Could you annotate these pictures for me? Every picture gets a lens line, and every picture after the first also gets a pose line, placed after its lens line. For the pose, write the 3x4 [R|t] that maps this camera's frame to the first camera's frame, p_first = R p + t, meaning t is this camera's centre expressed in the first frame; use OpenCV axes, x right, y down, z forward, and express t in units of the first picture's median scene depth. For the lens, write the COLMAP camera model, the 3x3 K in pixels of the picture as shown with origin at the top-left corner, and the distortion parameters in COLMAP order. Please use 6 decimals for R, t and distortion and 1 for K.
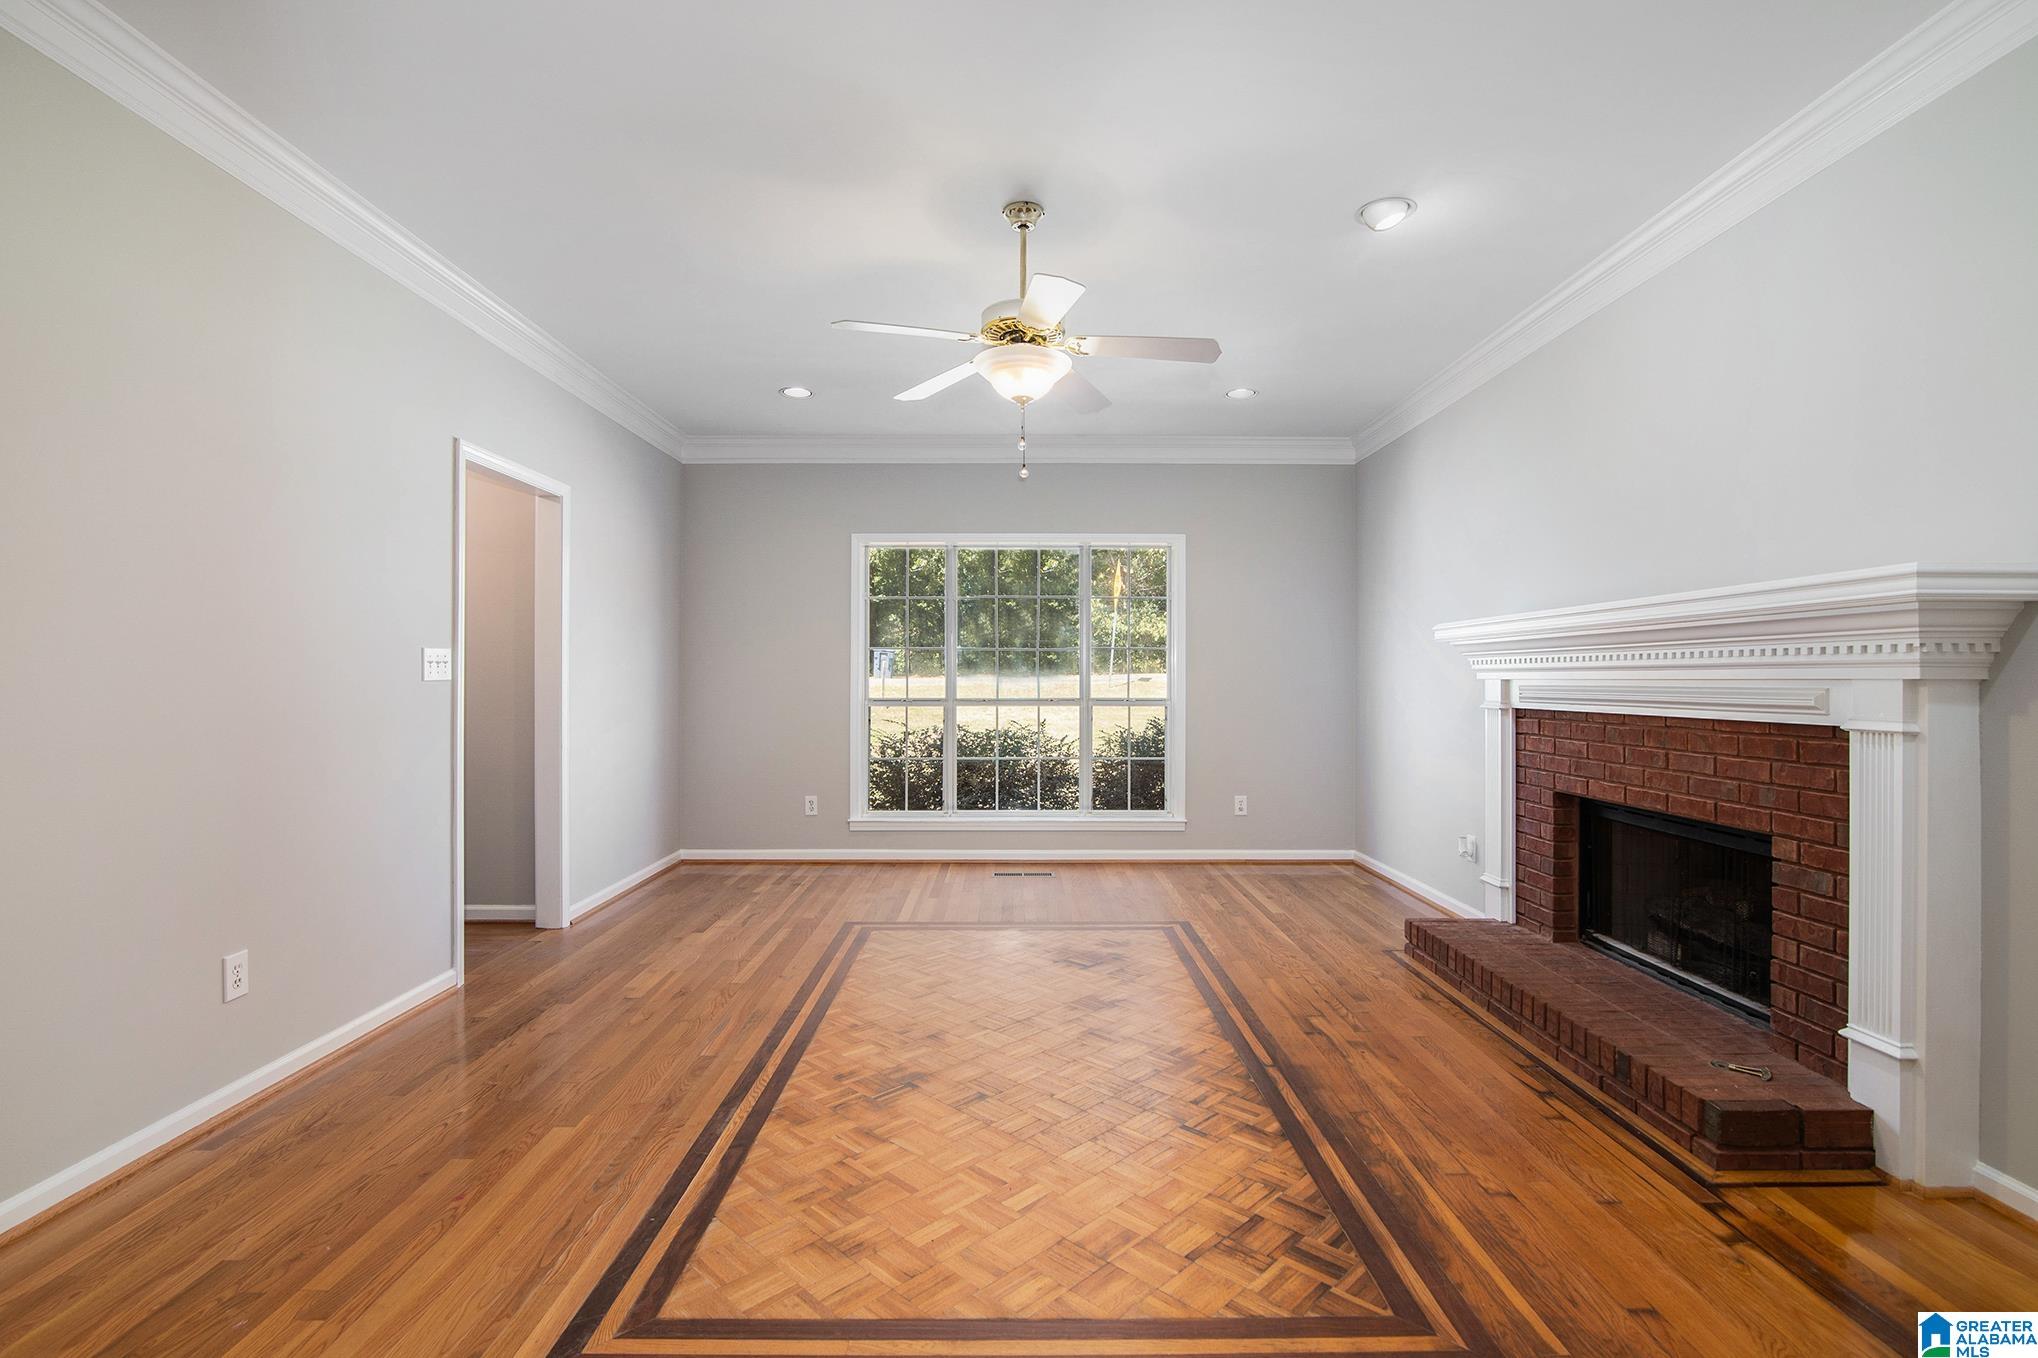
lens RADIAL K [[945.9, 0, 1013.1], [0, 945.9, 691.4], [0, 0, 1]] dist [-0.010350, -0.000258]
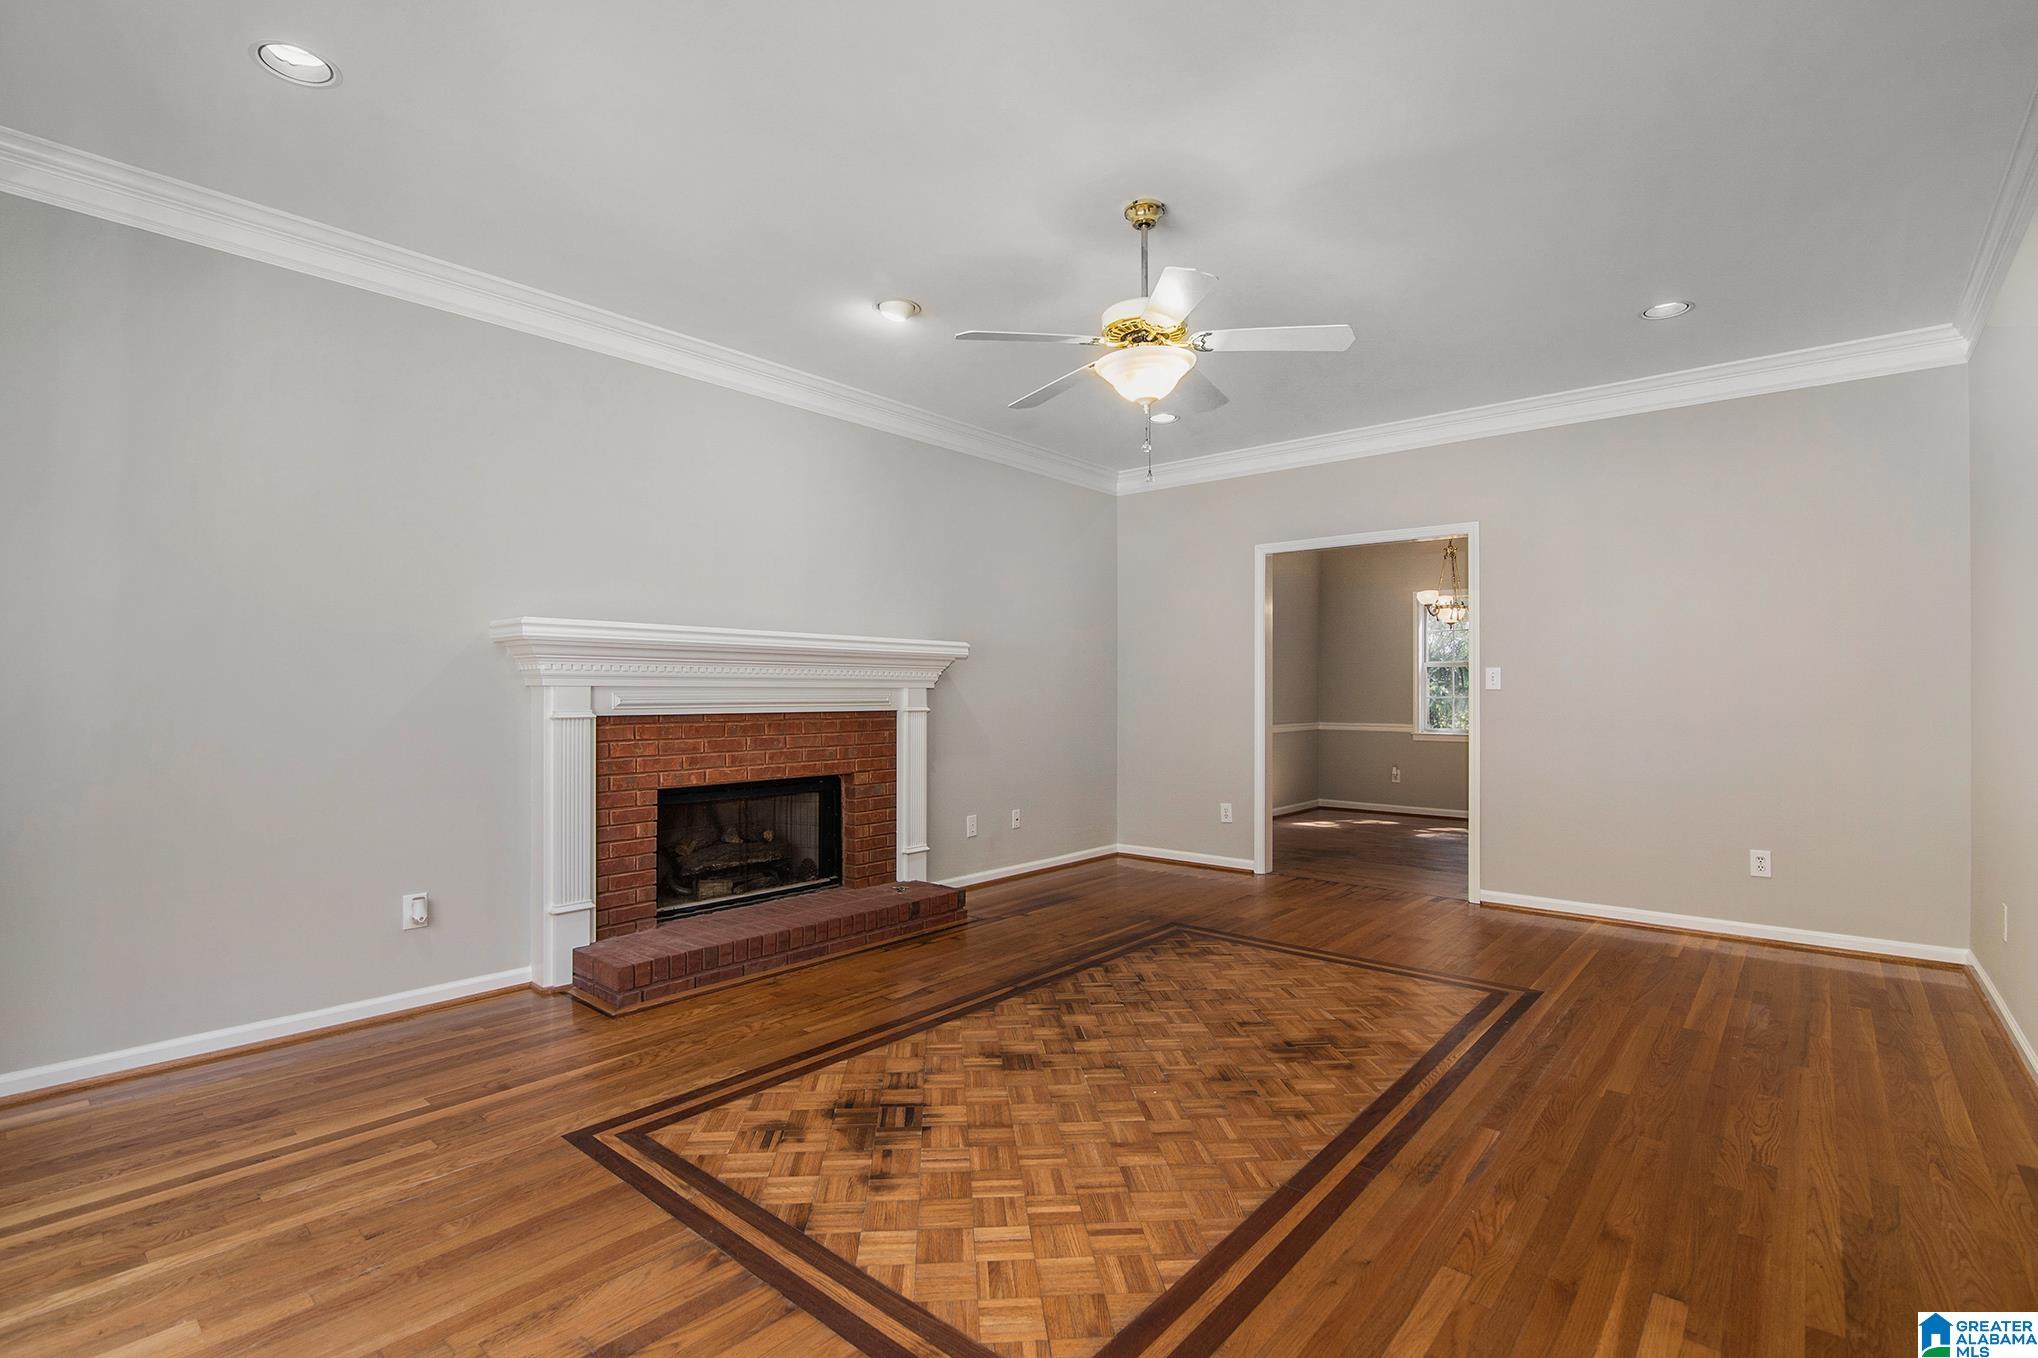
lens RADIAL K [[945.9, 0, 1013.1], [0, 945.9, 691.4], [0, 0, 1]] dist [-0.010350, -0.000258]
pose [[-0.759115, 0.001246, 0.650956, -0.626496], [0.006759, 0.999959, 0.005968, -0.015514], [-0.650922, 0.008931, -0.759092, 2.188859]]
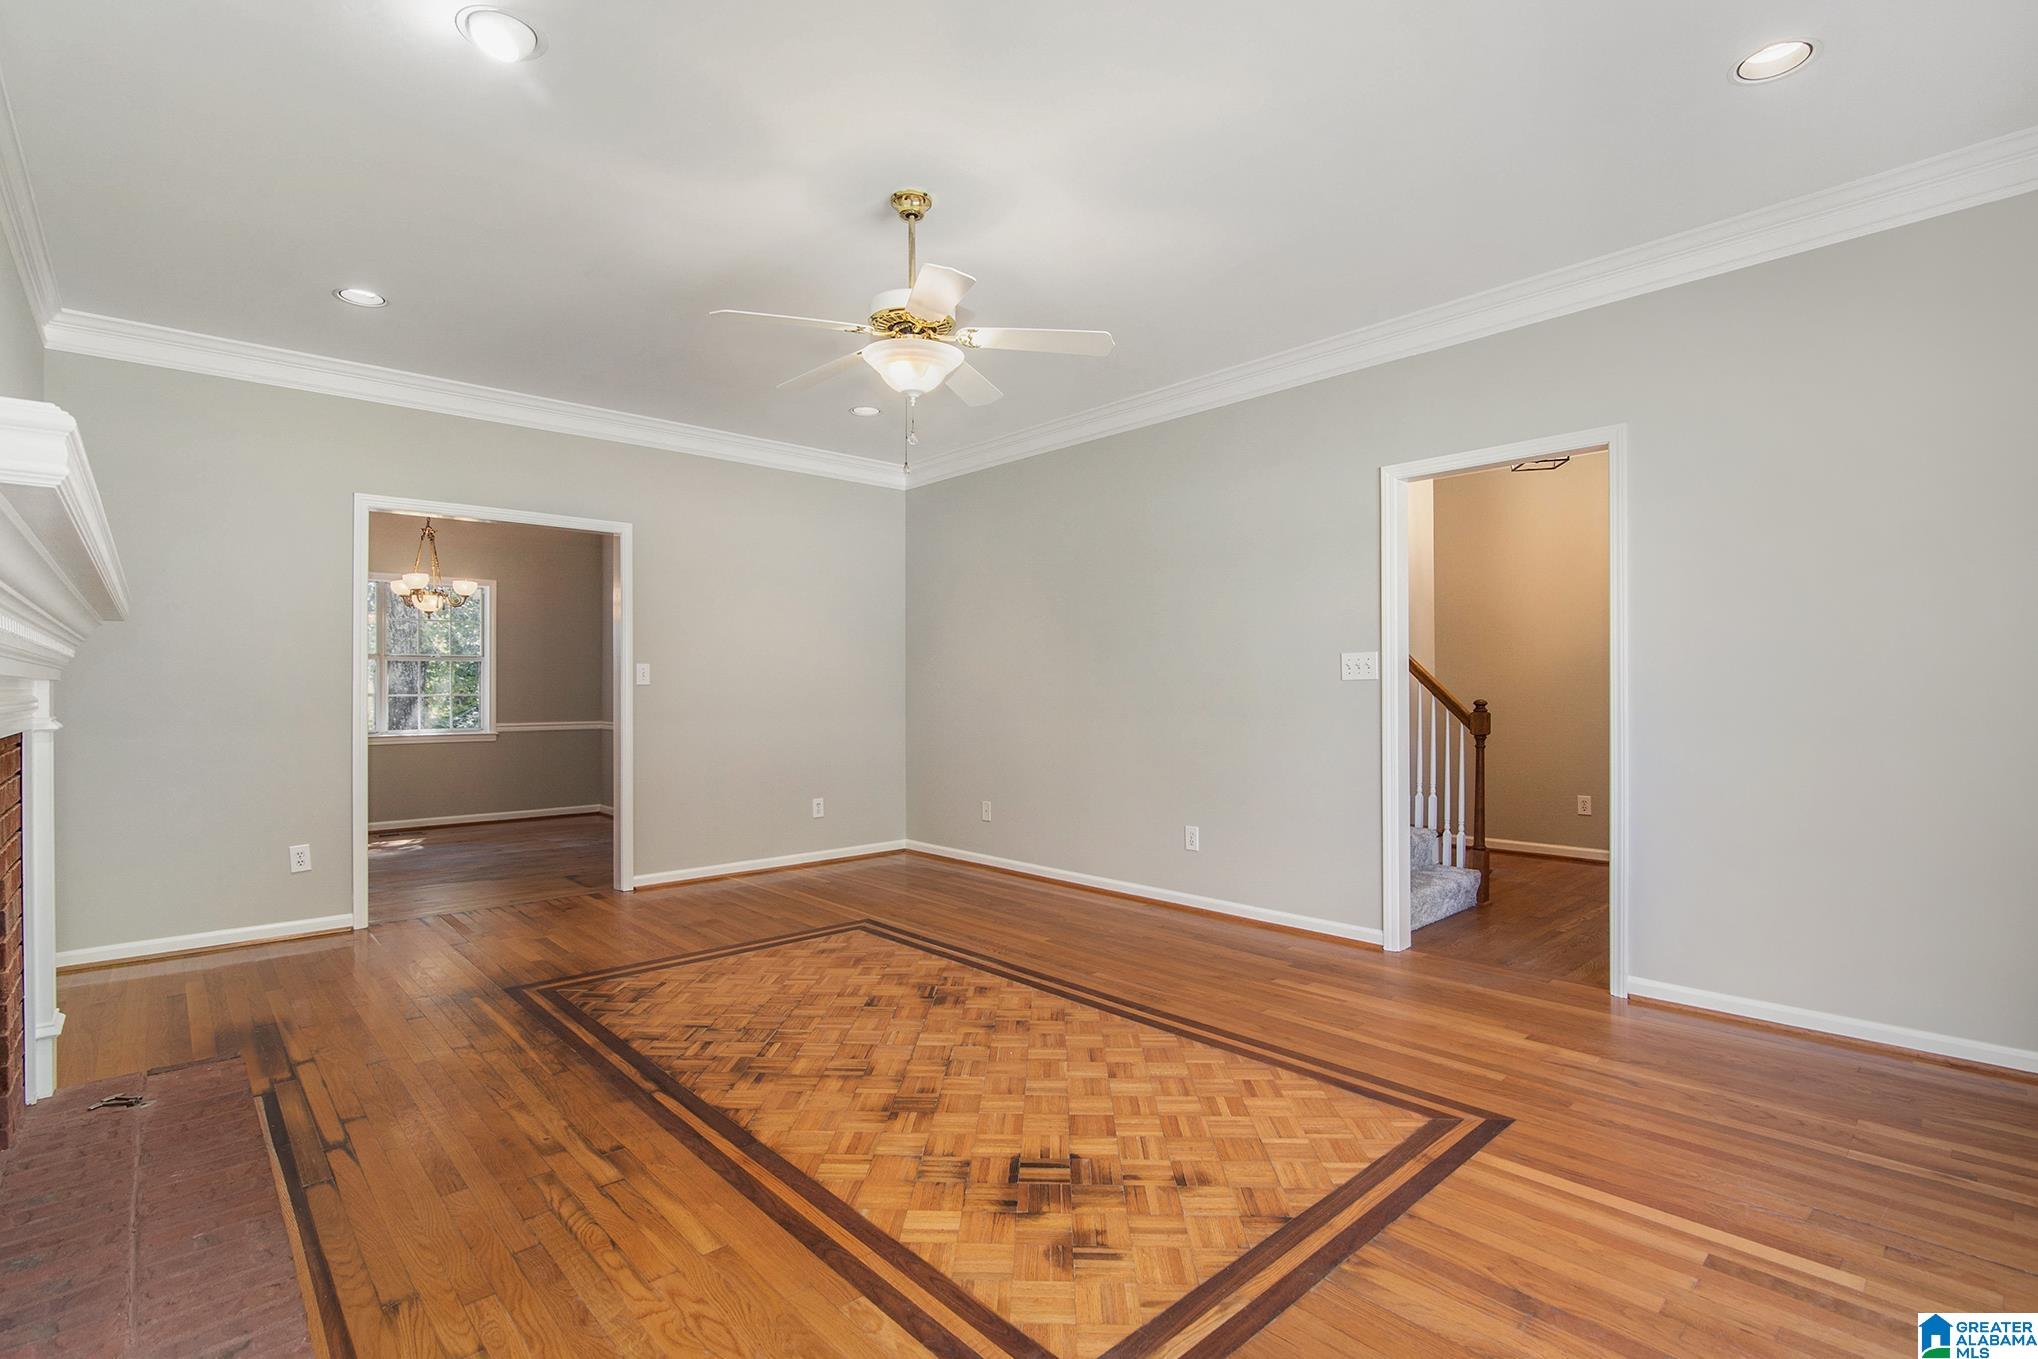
lens RADIAL K [[945.9, 0, 1013.1], [0, 945.9, 691.9], [0, 0, 1]] dist [-0.010350, -0.000258]
pose [[-0.734405, 0.007237, -0.678673, 0.711800], [-0.002558, 0.999907, 0.013431, -0.014565], [0.678706, 0.011600, -0.734318, 2.128844]]
